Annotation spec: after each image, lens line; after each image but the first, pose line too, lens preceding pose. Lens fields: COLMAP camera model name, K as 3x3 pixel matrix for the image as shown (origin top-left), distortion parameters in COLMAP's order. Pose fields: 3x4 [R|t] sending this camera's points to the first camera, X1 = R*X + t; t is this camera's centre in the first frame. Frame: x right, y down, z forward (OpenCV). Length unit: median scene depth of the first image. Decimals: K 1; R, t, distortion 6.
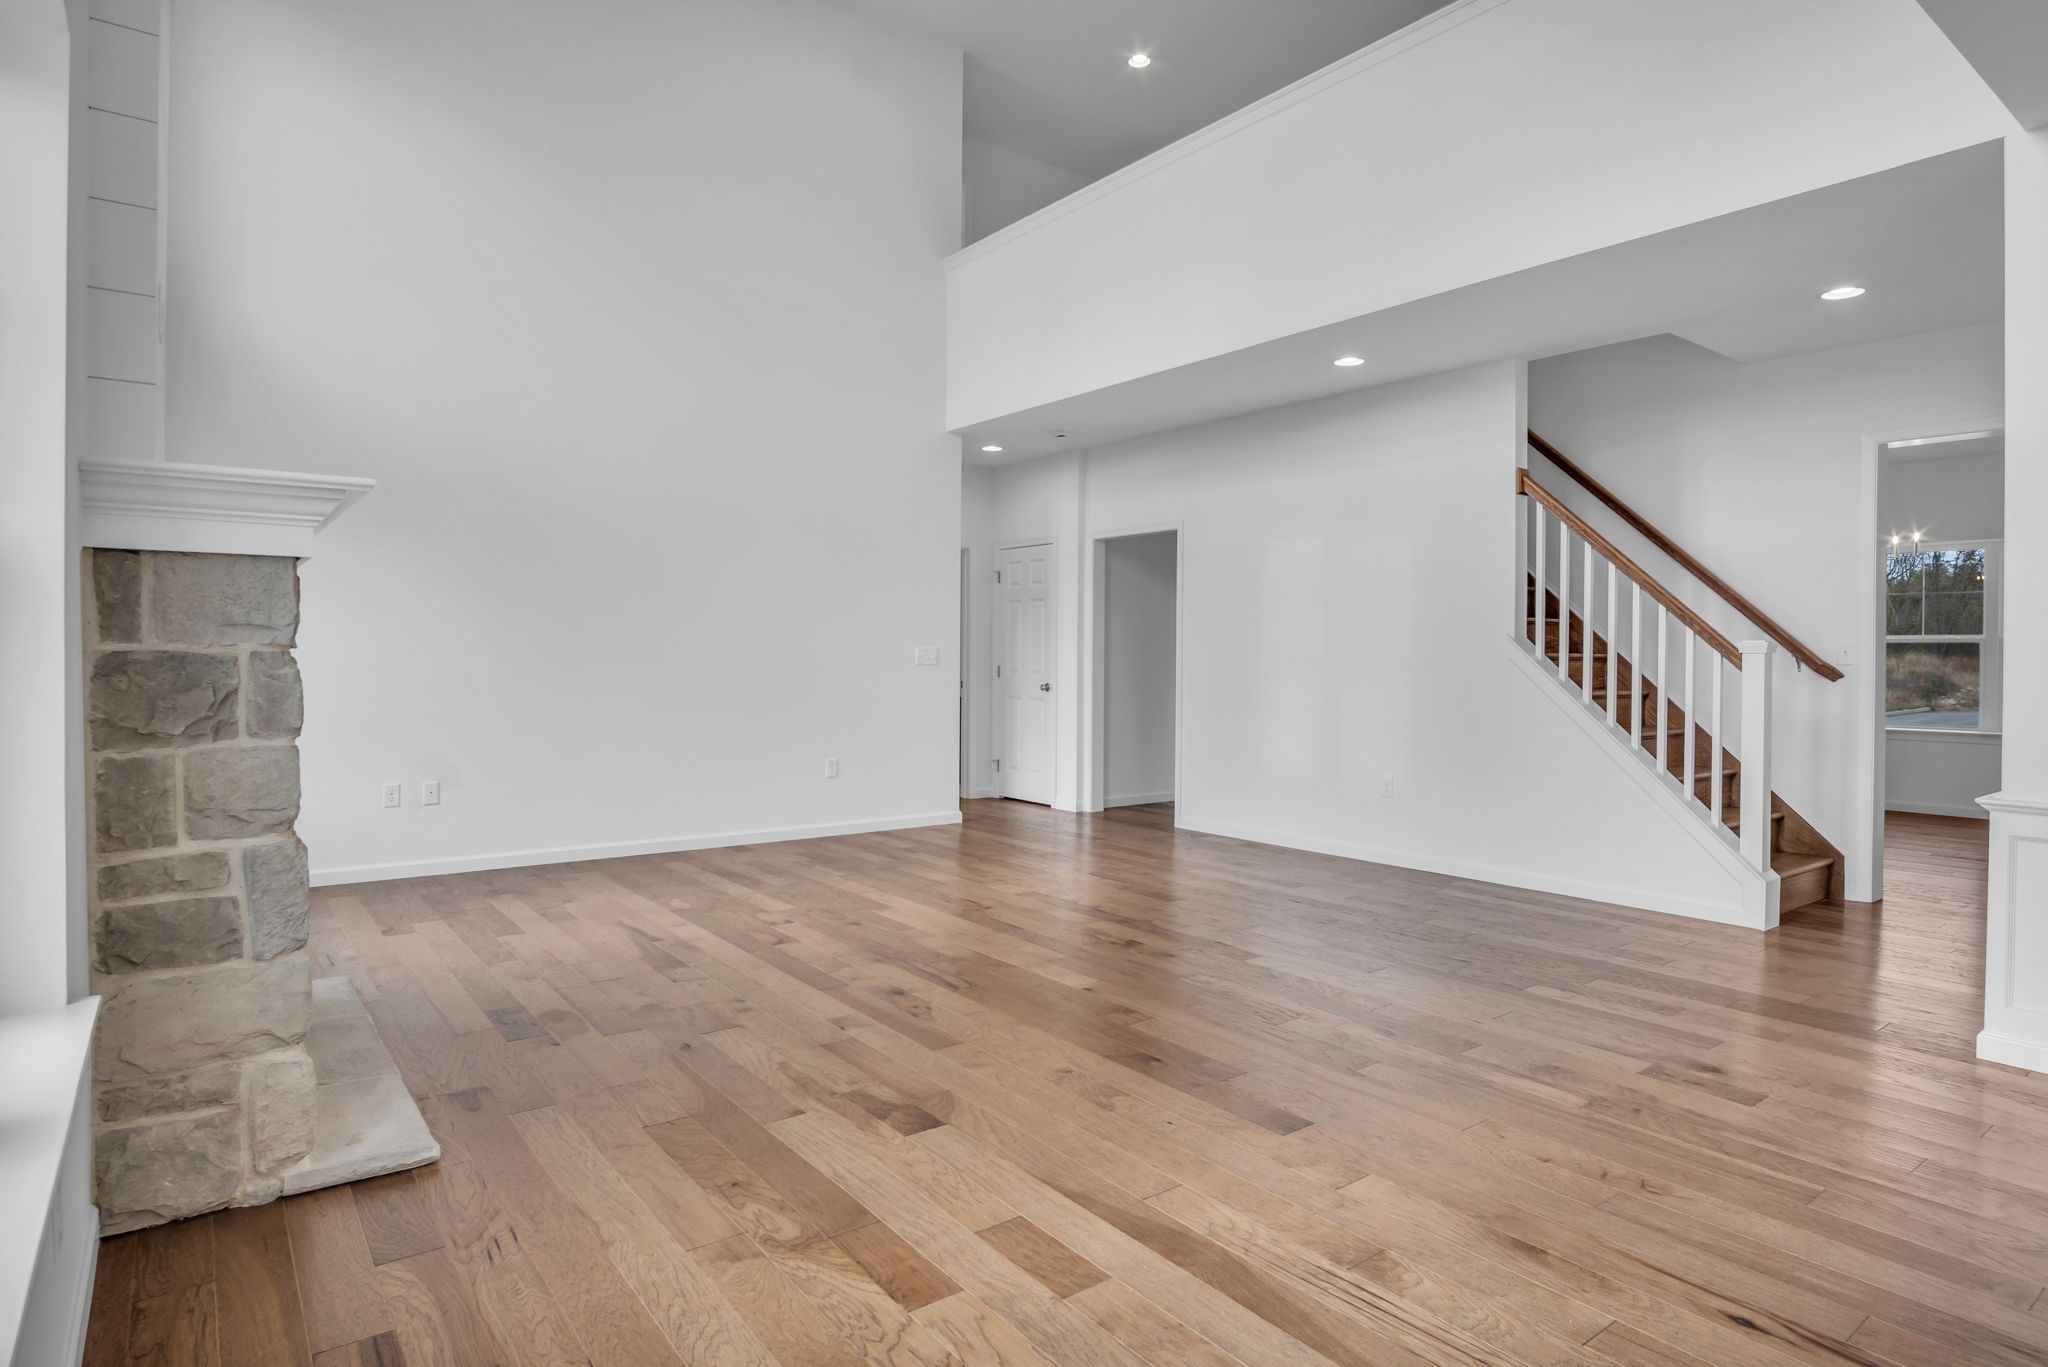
lens RADIAL K [[1121.4, 0, 1036.7], [0, 1121.4, 655.7], [0, 0, 1]] dist [-0.030246, 0.000351]
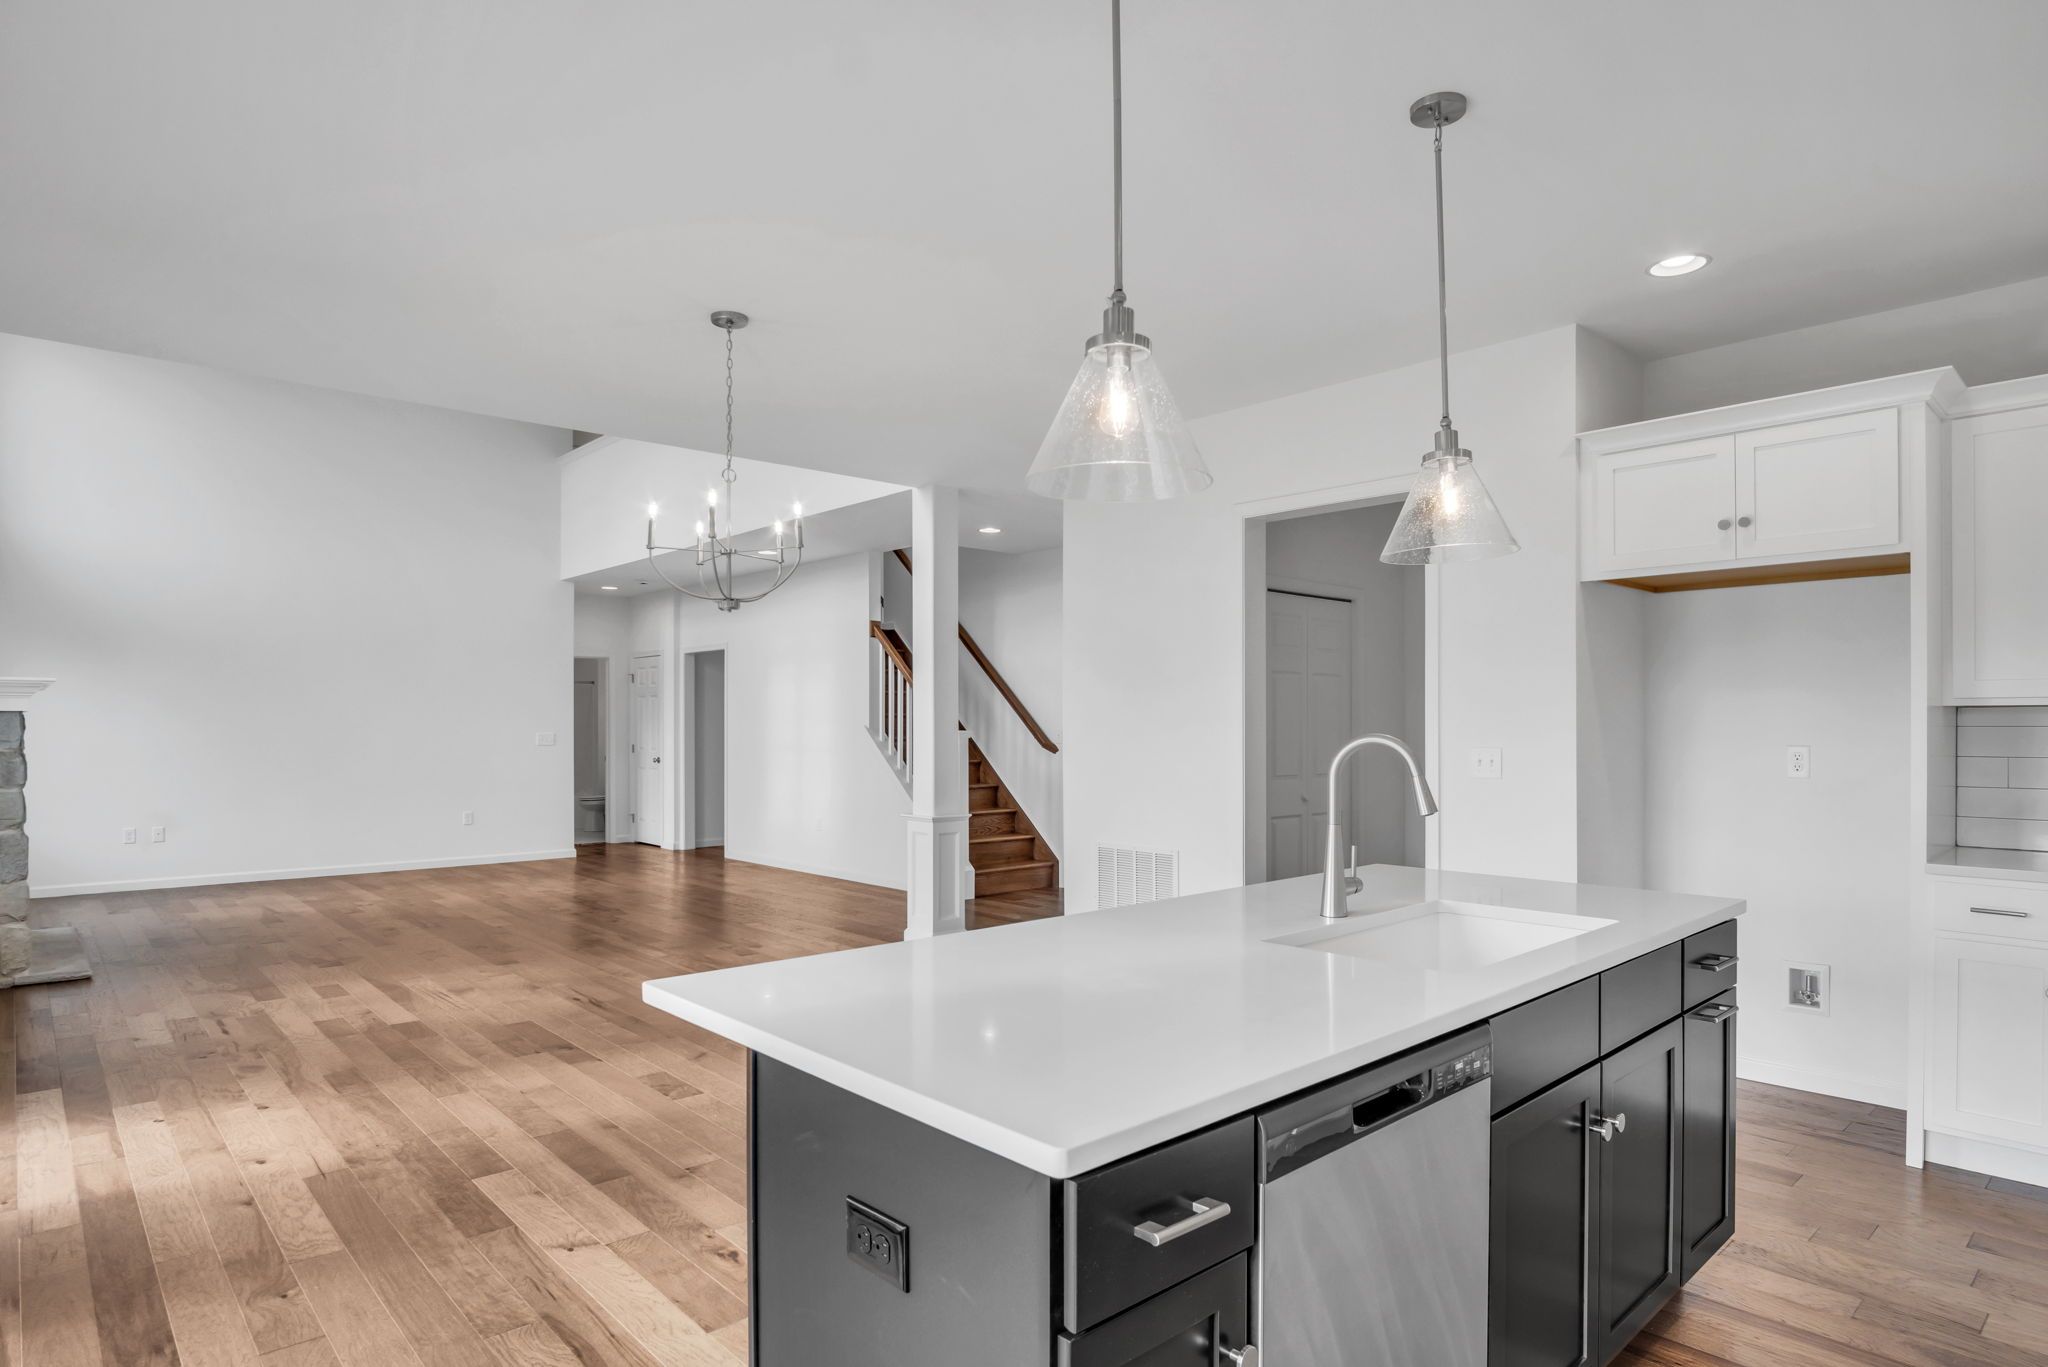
lens RADIAL K [[1119.0, 0, 1010.1], [0, 1119.0, 719.5], [0, 0, 1]] dist [-0.033081, 0.012892]
pose [[0.996501, -0.006859, 0.083298, 0.788764], [0.007255, 0.999964, -0.004457, -0.029758], [-0.083264, 0.005046, 0.996515, -0.962176]]
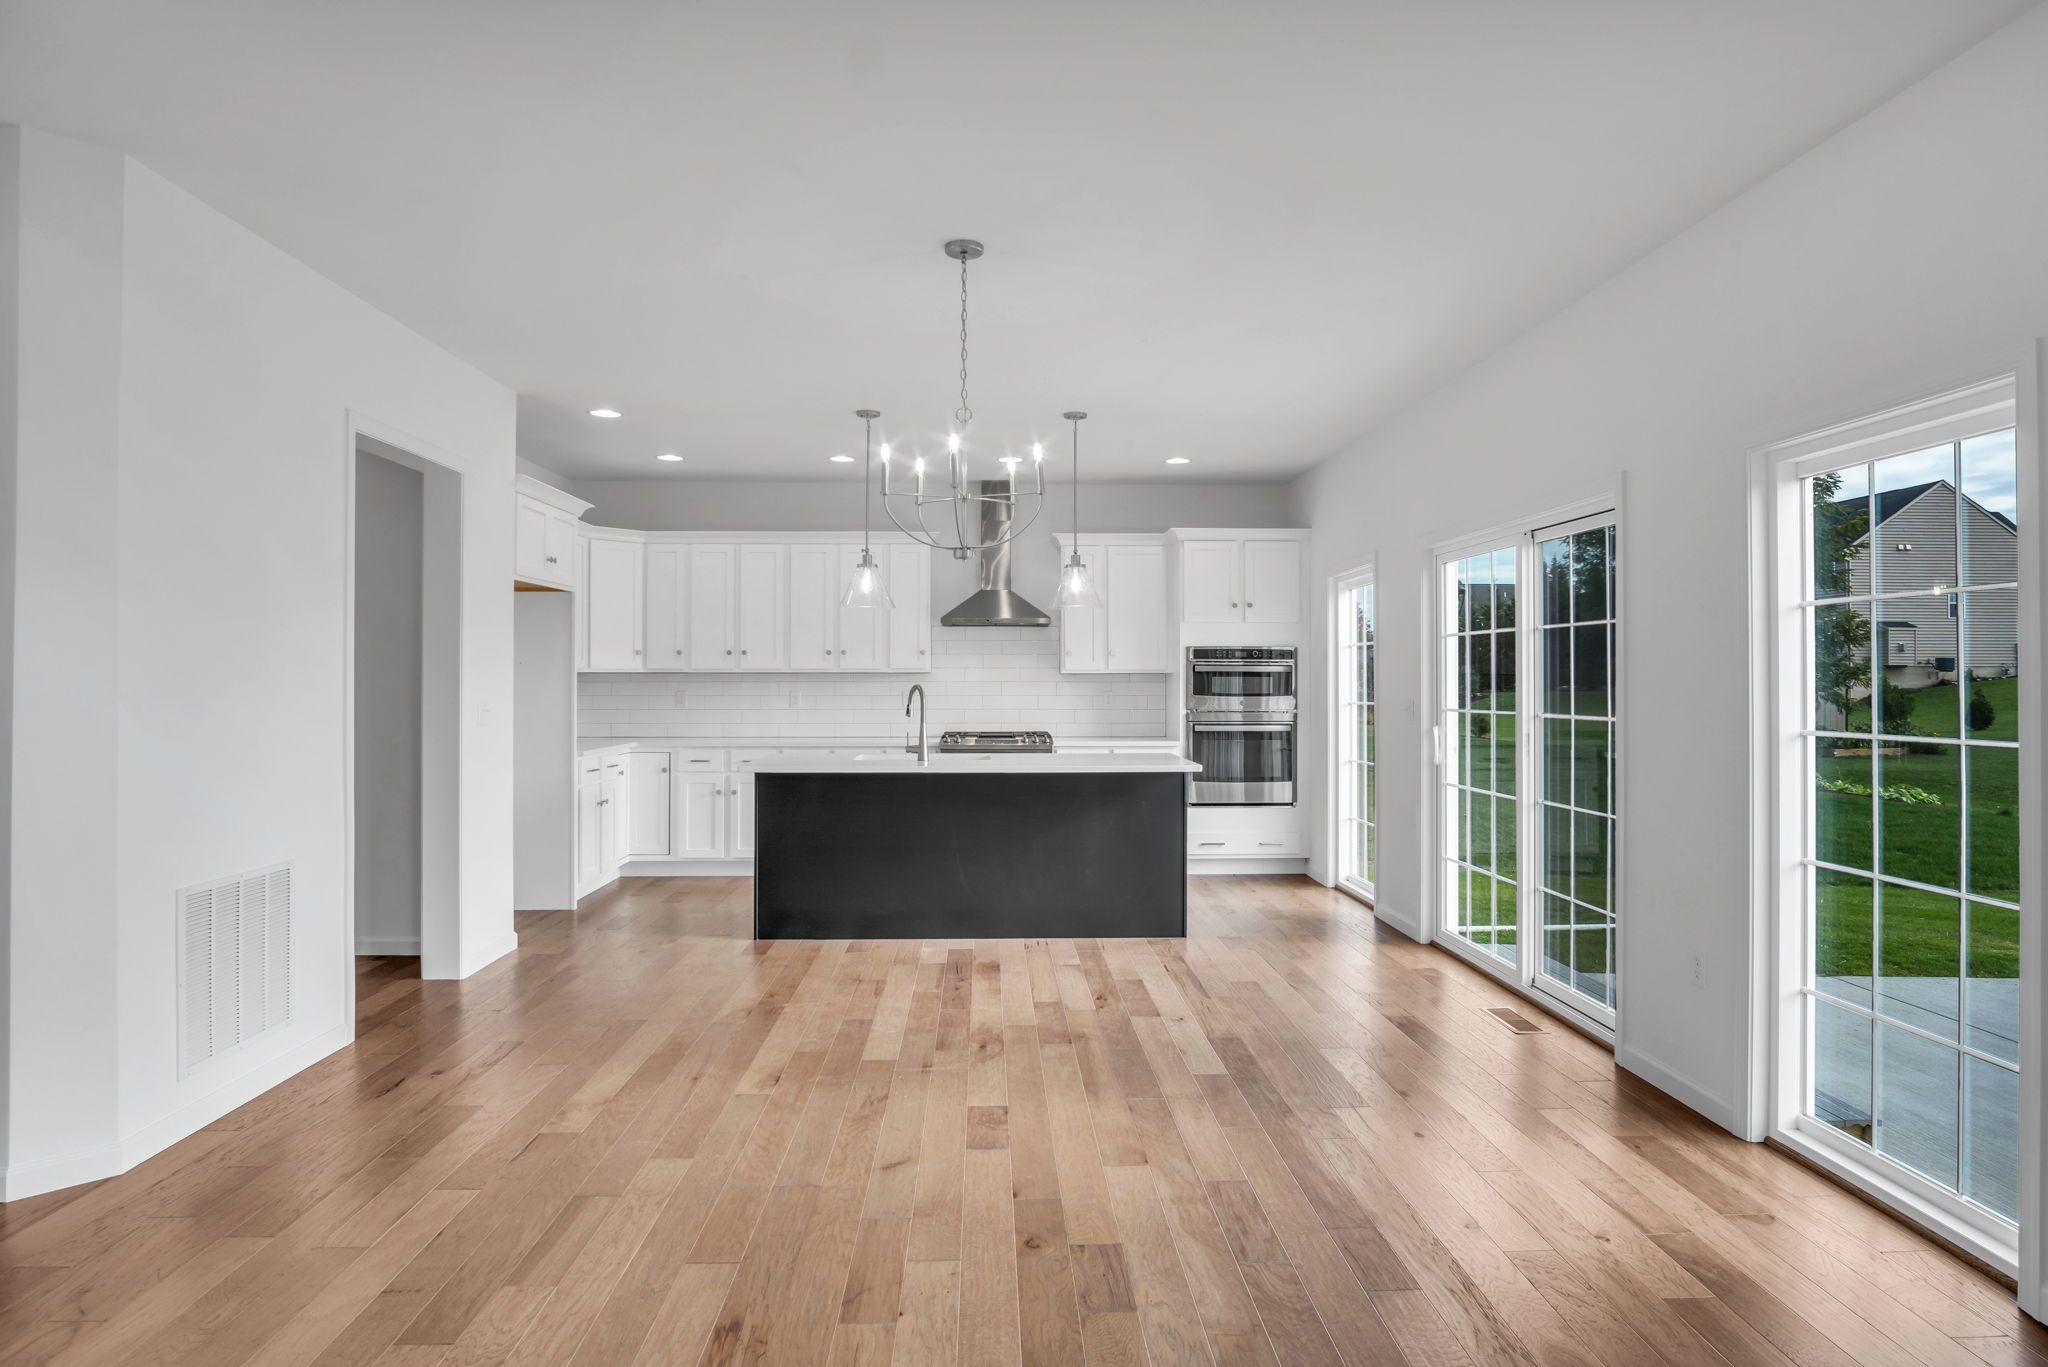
lens RADIAL K [[1146.0, 0, 1031.6], [0, 1146.0, 655.5], [0, 0, 1]] dist [-0.002845, 0.000264]
pose [[-0.818200, 0.005849, 0.574904, -0.021974], [-0.003606, 0.999876, -0.015305, -0.040872], [-0.574923, -0.014595, -0.818077, 0.911549]]
